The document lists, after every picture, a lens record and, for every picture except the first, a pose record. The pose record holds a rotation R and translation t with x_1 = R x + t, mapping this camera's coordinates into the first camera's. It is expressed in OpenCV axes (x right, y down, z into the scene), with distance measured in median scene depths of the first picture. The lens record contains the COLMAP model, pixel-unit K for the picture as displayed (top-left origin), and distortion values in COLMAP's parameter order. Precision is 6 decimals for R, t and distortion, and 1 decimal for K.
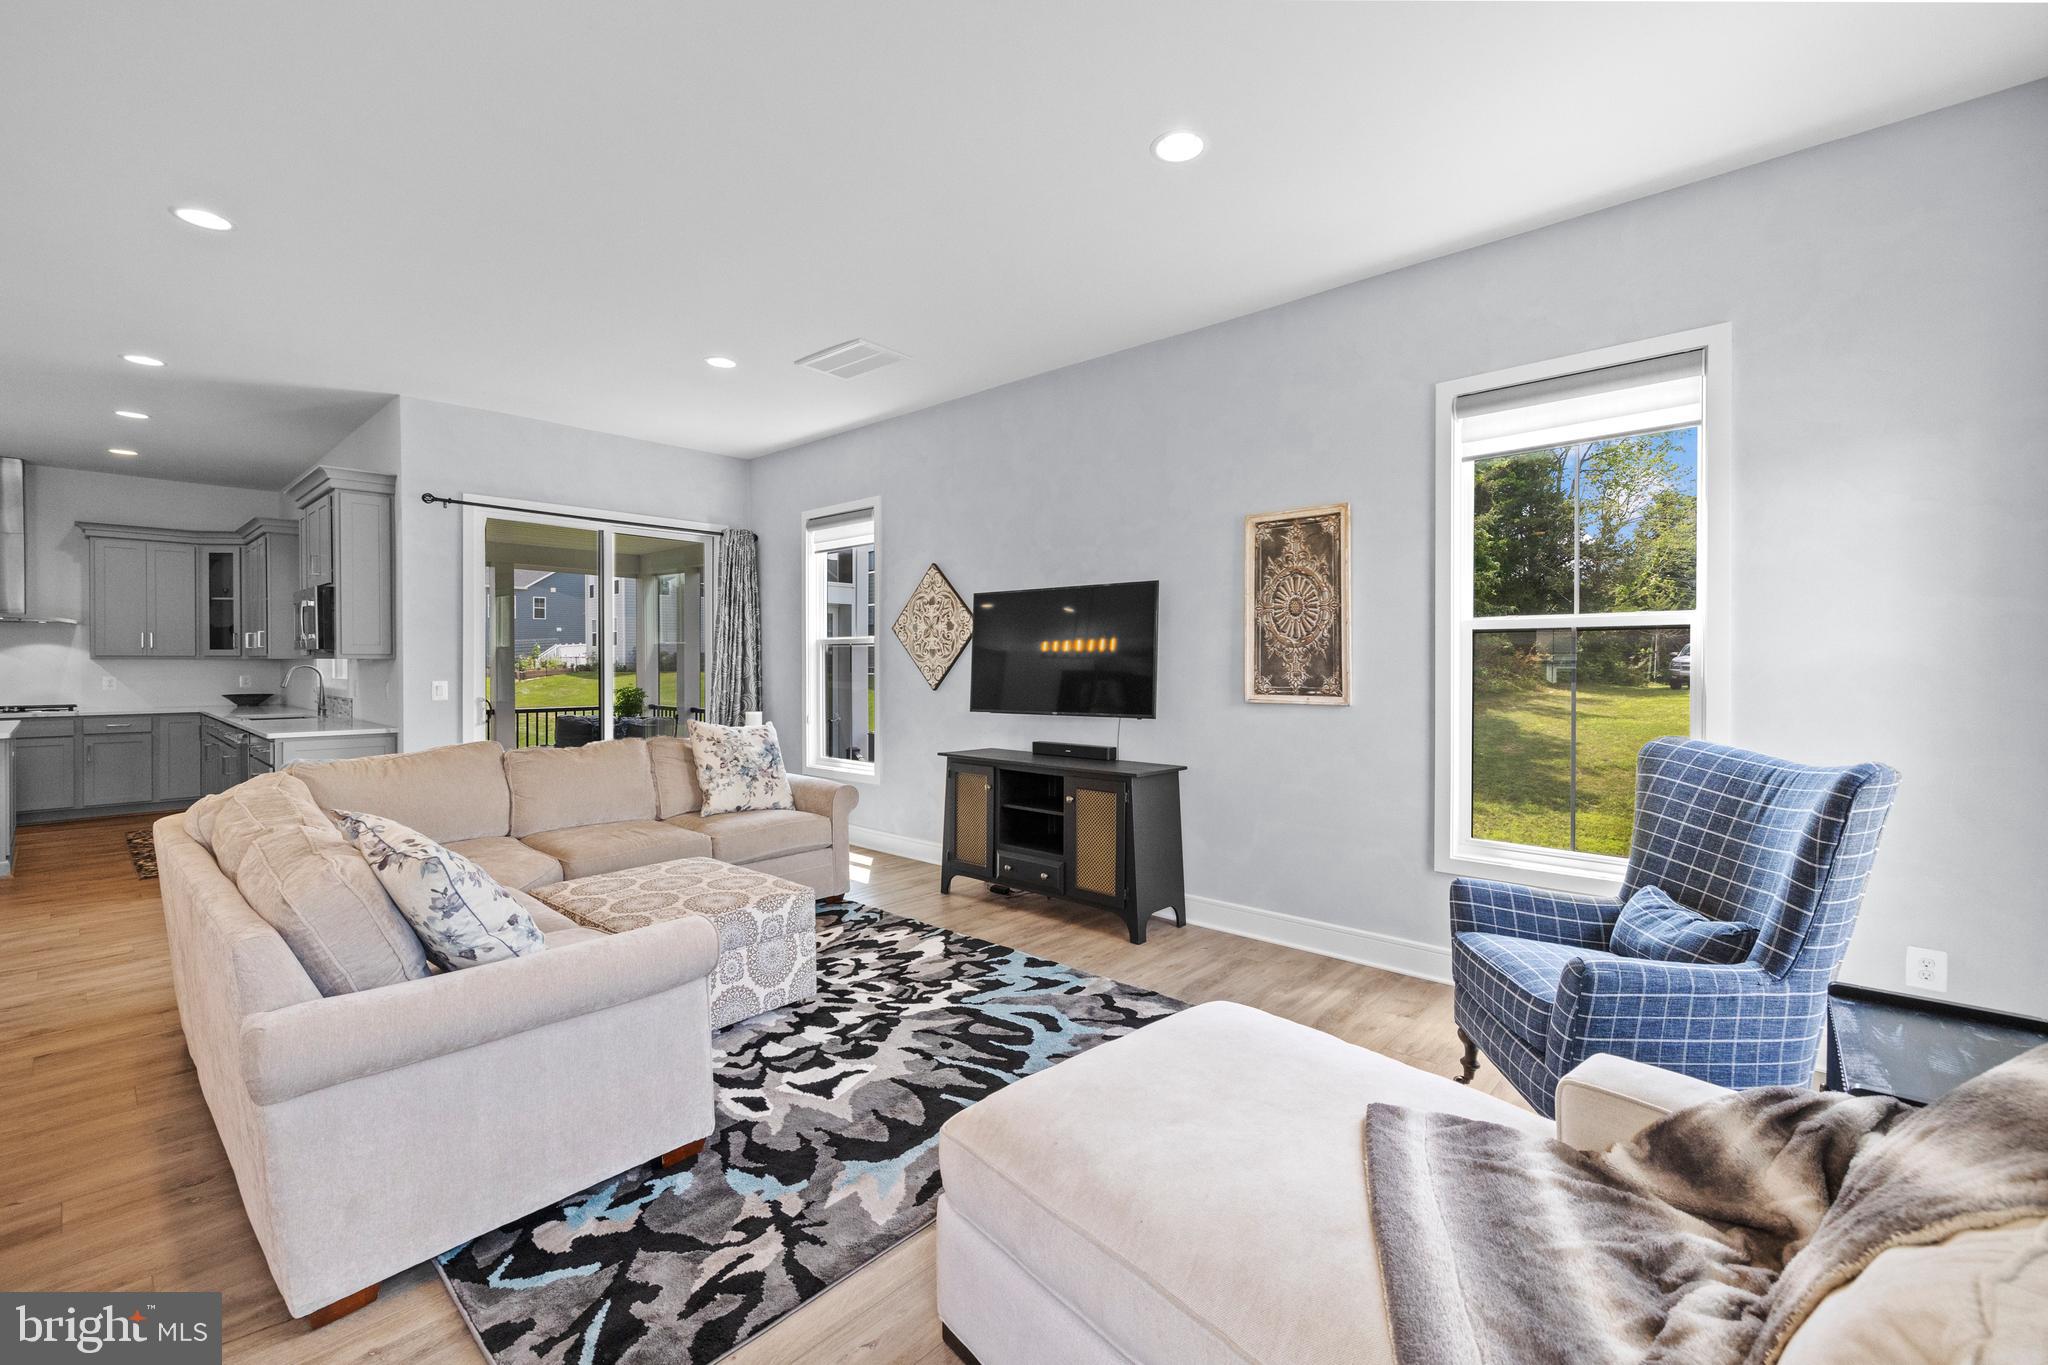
lens RADIAL K [[870.5, 0, 1034.9], [0, 870.5, 665.7], [0, 0, 1]] dist [0.000507, 0.000603]
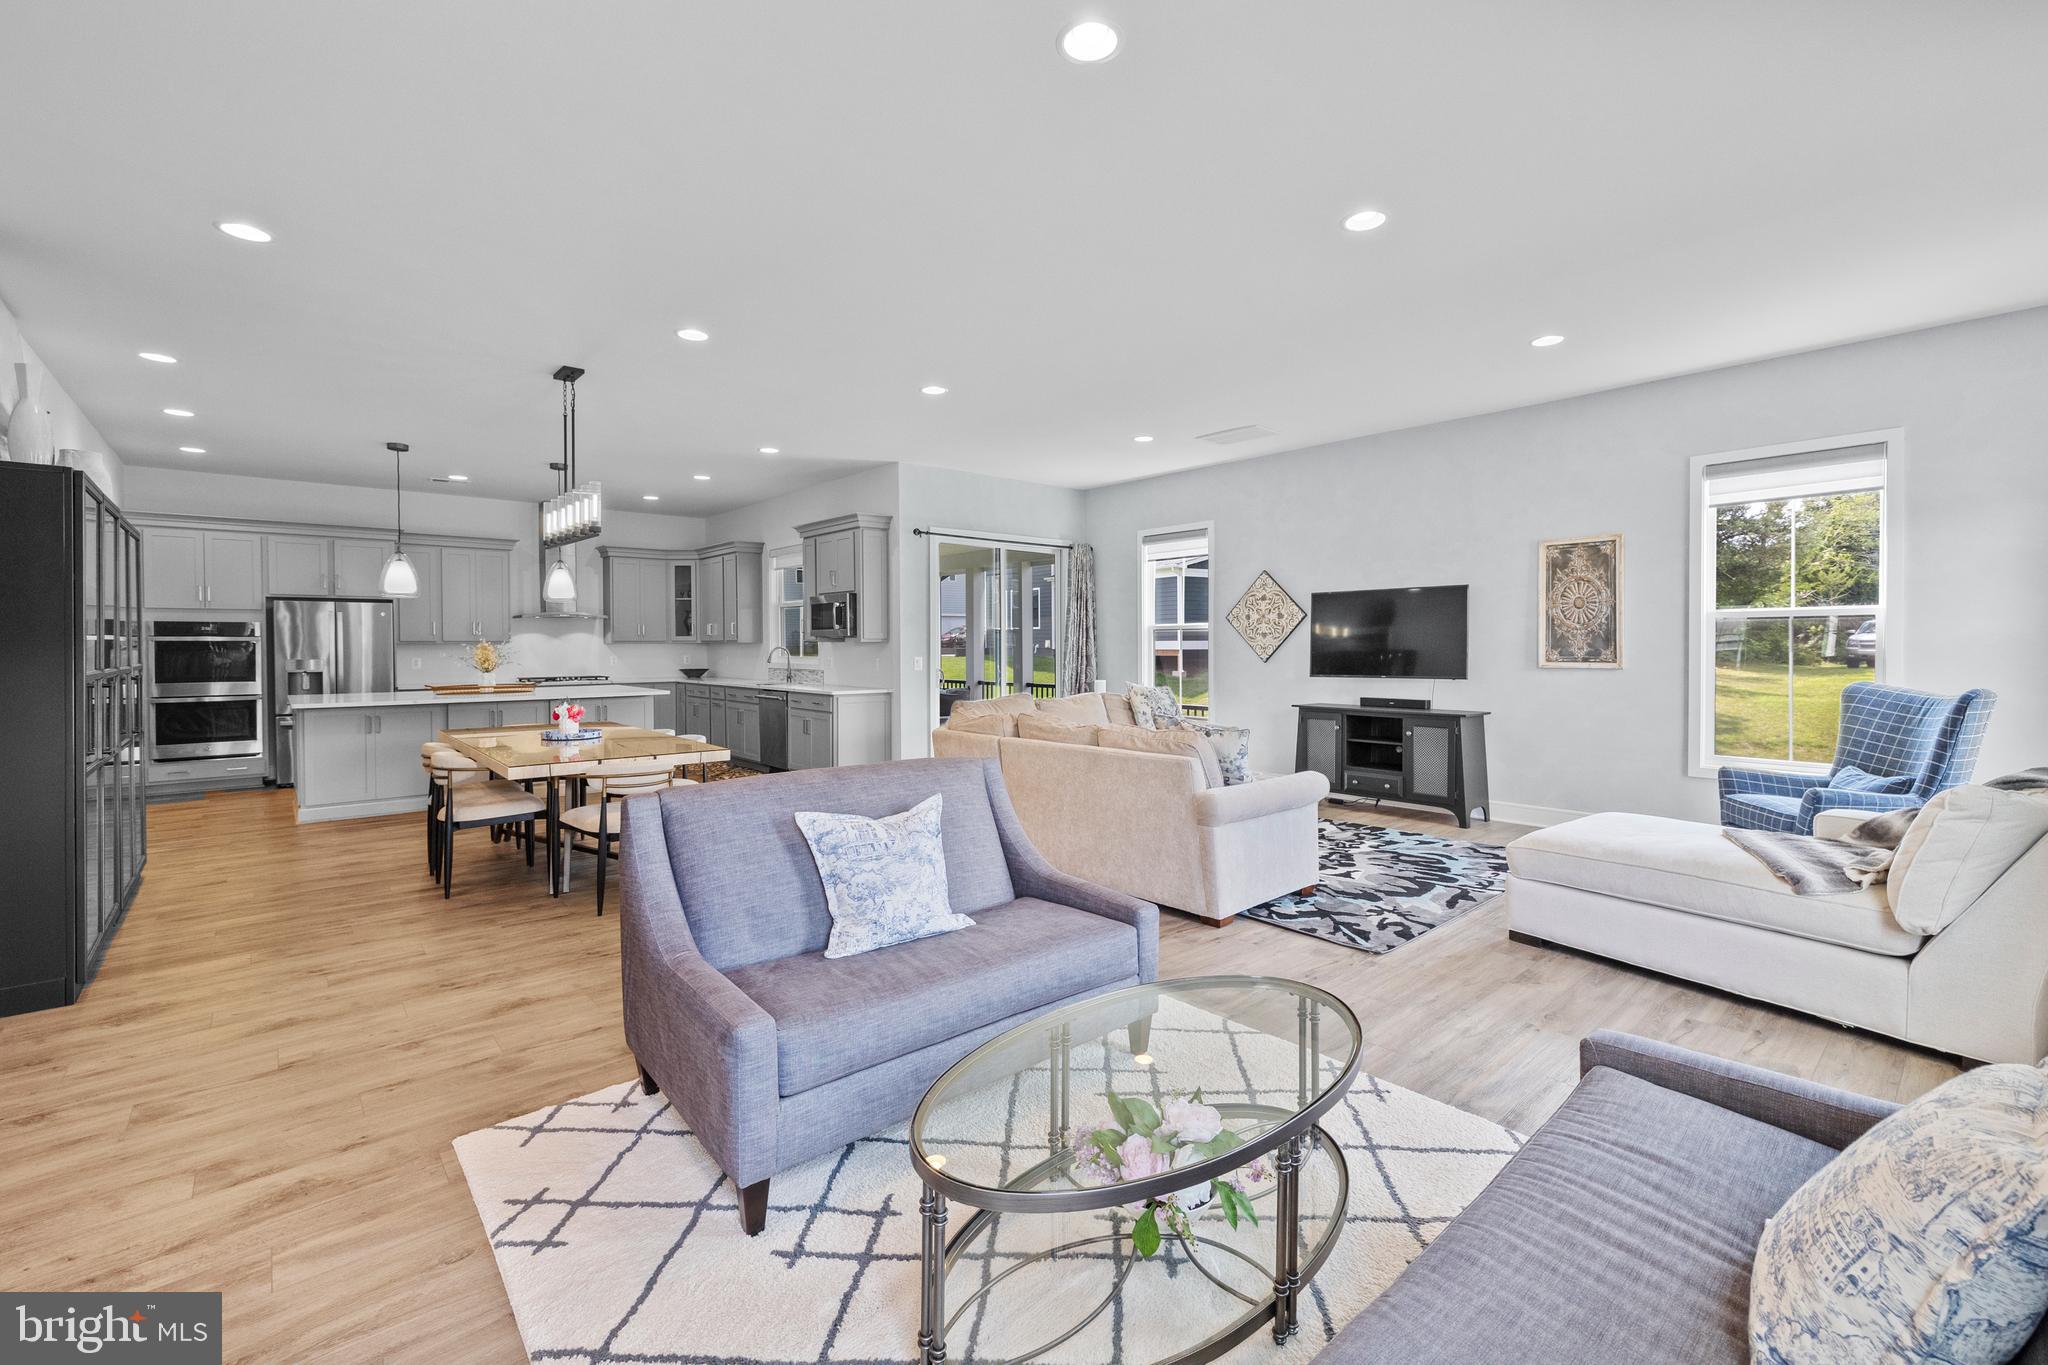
lens RADIAL K [[870.5, 0, 1033.6], [0, 870.5, 655.4], [0, 0, 1]] dist [0.000507, 0.000603]
pose [[0.992936, -0.003411, -0.118598, -0.435534], [0.004403, 0.999957, 0.008107, 0.005734], [0.118565, -0.008572, 0.992909, -0.567893]]
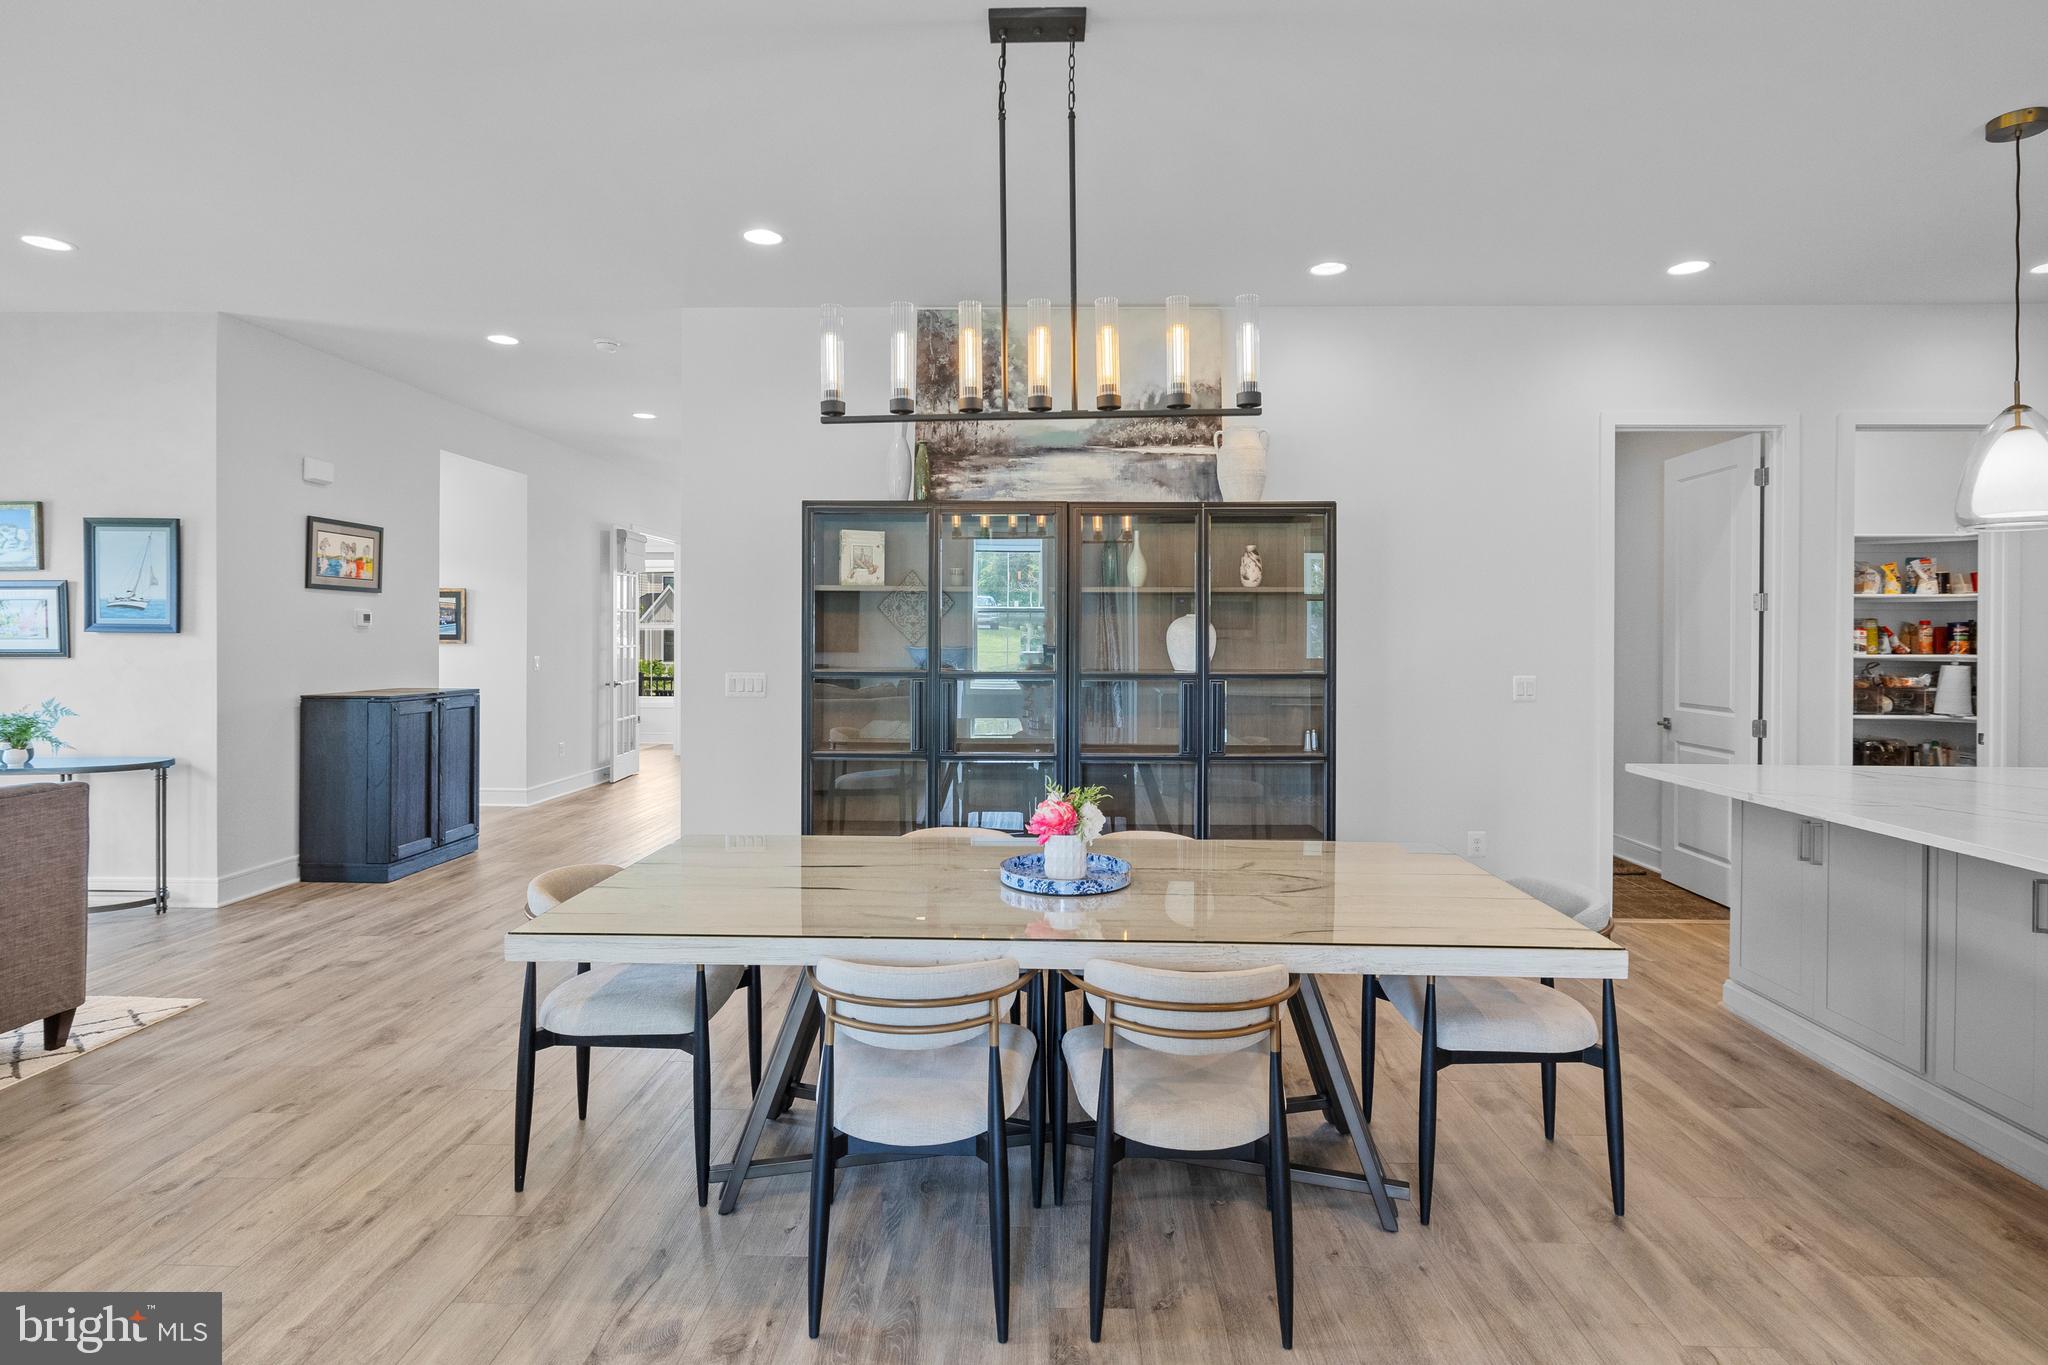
lens RADIAL K [[1039.4, 0, 1028.6], [0, 1039.4, 632.5], [0, 0, 1]] dist [-0.005291, -0.000383]
pose [[-0.768338, -0.005946, -0.640016, -0.840075], [-0.008043, 0.999968, 0.000365, -0.018660], [0.639993, 0.005428, -0.768361, 1.116734]]
